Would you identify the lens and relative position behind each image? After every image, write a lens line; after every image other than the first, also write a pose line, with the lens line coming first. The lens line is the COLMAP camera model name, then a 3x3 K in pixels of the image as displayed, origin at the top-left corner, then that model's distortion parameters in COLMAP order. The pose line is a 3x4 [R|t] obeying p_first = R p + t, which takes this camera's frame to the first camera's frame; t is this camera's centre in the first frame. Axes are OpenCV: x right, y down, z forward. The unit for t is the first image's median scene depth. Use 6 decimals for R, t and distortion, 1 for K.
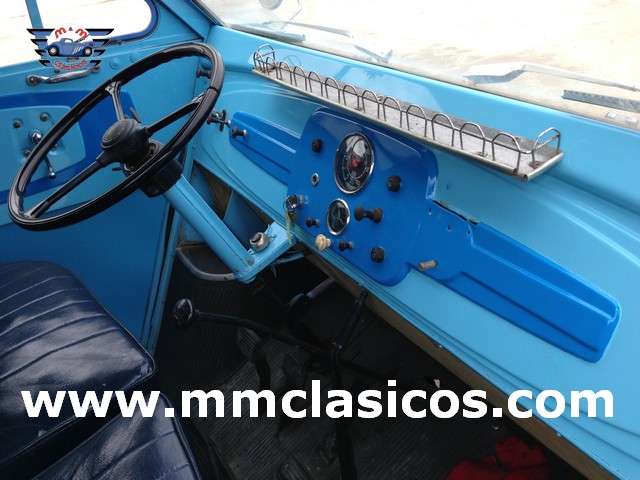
lens RADIAL K [[581.8, 0, 316.4], [0, 581.8, 239.4], [0, 0, 1]] dist [0.129009, -0.226769]
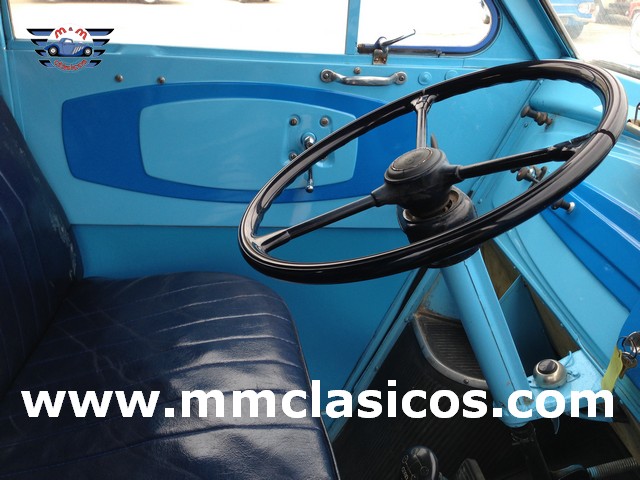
lens RADIAL K [[602.9, 0, 320.0], [0, 602.9, 240.0], [0, 0, 1]] dist [0.124512, -0.237882]
pose [[0.879010, 0.306455, -0.365276, -0.108350], [-0.331705, 0.943359, -0.006774, -0.042662], [0.342510, 0.127118, 0.930875, 0.238150]]
